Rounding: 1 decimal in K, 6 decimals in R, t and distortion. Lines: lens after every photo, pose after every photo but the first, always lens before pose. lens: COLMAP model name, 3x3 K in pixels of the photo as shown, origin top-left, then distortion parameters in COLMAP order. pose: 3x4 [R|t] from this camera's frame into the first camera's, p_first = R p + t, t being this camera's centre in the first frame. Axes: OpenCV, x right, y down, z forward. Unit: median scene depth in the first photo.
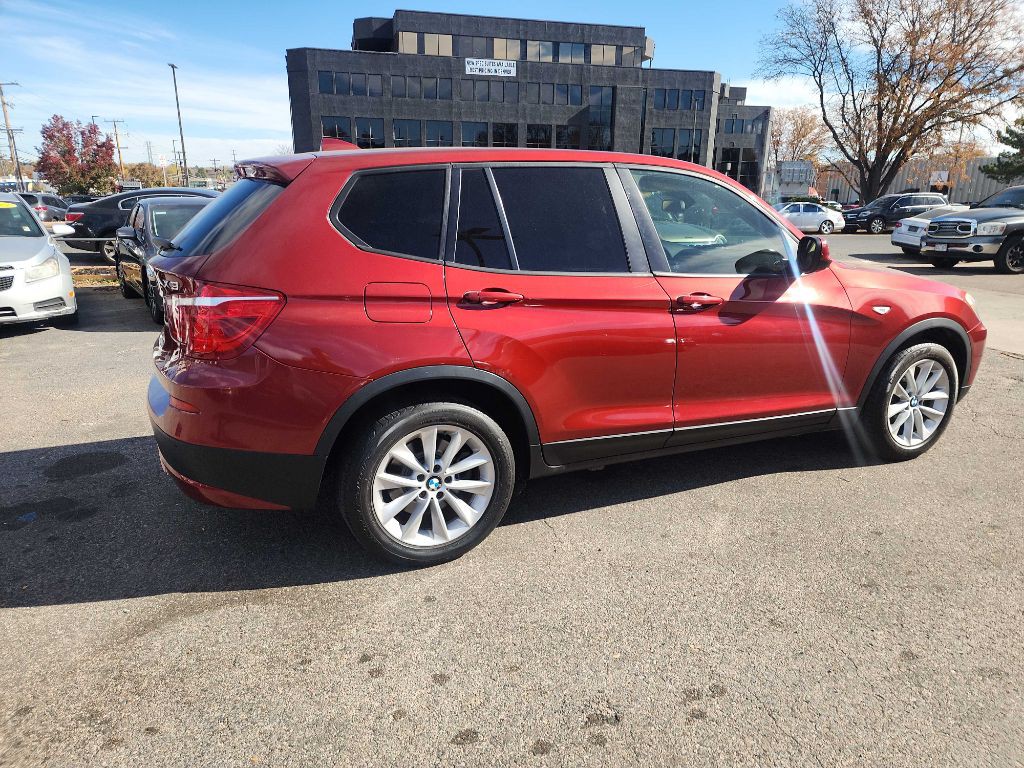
lens RADIAL K [[693.7, 0, 520.5], [0, 693.7, 379.9], [0, 0, 1]] dist [0.083257, -0.080034]
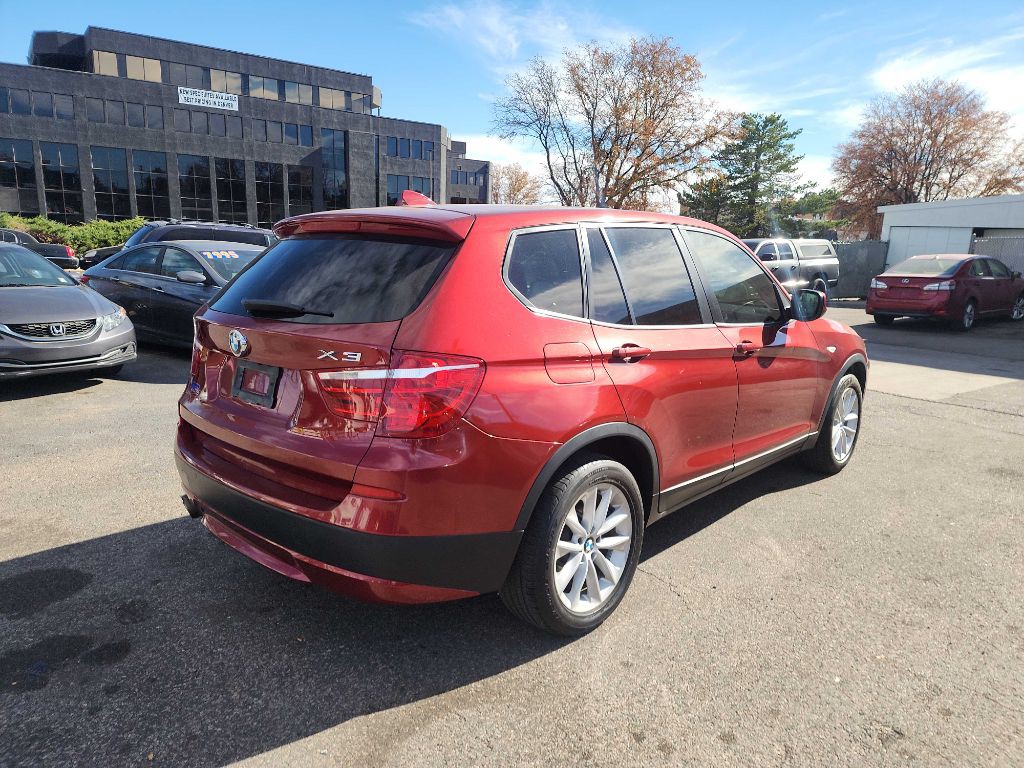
lens RADIAL K [[695.3, 0, 517.3], [0, 695.3, 382.9], [0, 0, 1]] dist [0.084867, -0.079229]
pose [[0.926850, -0.057569, 0.370992, -0.054767], [0.077654, 0.996201, -0.039416, -0.004556], [-0.367313, 0.065342, 0.927799, 0.010584]]
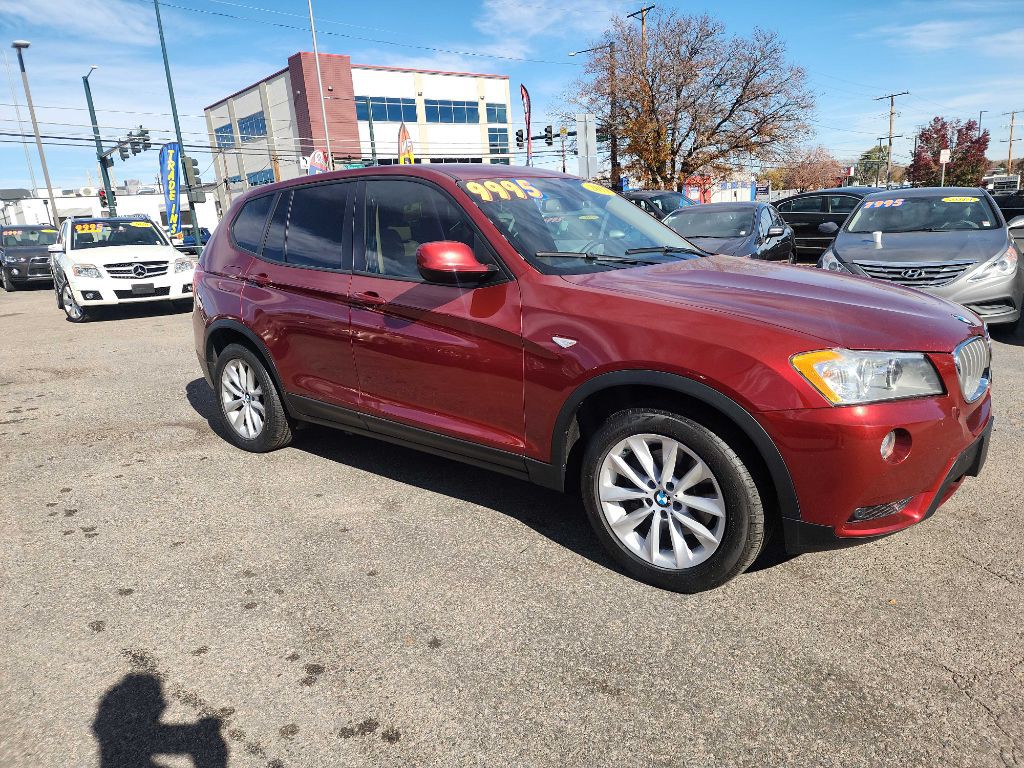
lens RADIAL K [[705.3, 0, 523.7], [0, 705.3, 379.7], [0, 0, 1]] dist [0.079971, -0.082821]
pose [[0.409314, 0.178733, -0.894716, 0.147585], [-0.179041, 0.977294, 0.113321, -0.017380], [0.894654, 0.113806, 0.432021, 0.082949]]
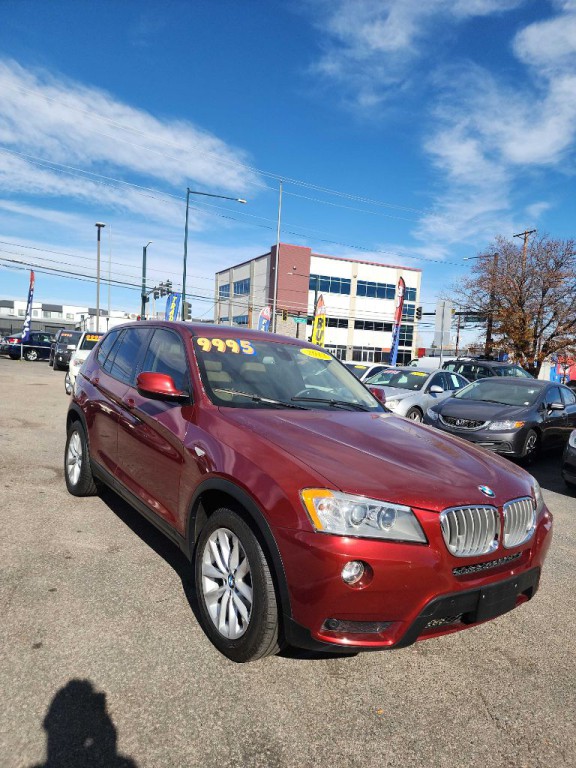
lens RADIAL K [[525.3, 0, 288.0], [0, 525.3, 384.0], [0, 0, 1]] dist [0.122942, -0.122348]
pose [[0.158235, 0.058719, -0.985654, 0.165756], [-0.328977, 0.944332, 0.003444, -0.030517], [0.930986, 0.323713, 0.168744, 0.121909]]
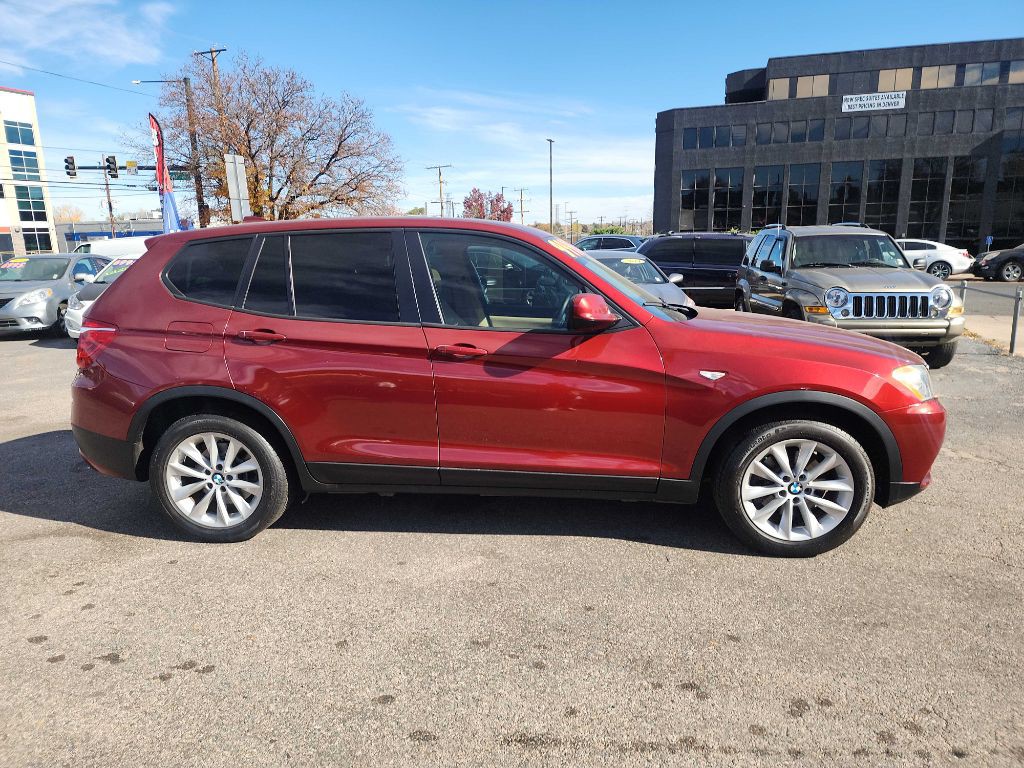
lens RADIAL K [[693.7, 0, 520.5], [0, 693.7, 379.9], [0, 0, 1]] dist [0.083257, -0.080034]
pose [[0.857931, 0.075664, -0.508163, 0.096165], [-0.108626, 0.993450, -0.035470, -0.004485], [0.502150, 0.085631, 0.860530, 0.014290]]
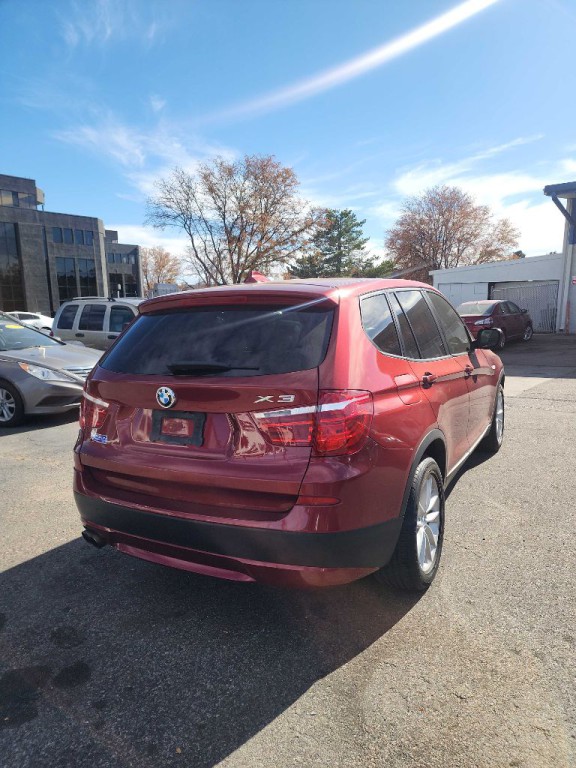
lens RADIAL K [[521.5, 0, 296.8], [0, 521.5, 388.8], [0, 0, 1]] dist [0.084867, -0.079229]
pose [[0.802229, -0.122919, 0.584225, -0.084596], [0.182668, 0.982181, -0.044182, -0.009627], [-0.568384, 0.142163, 0.810388, 0.027166]]
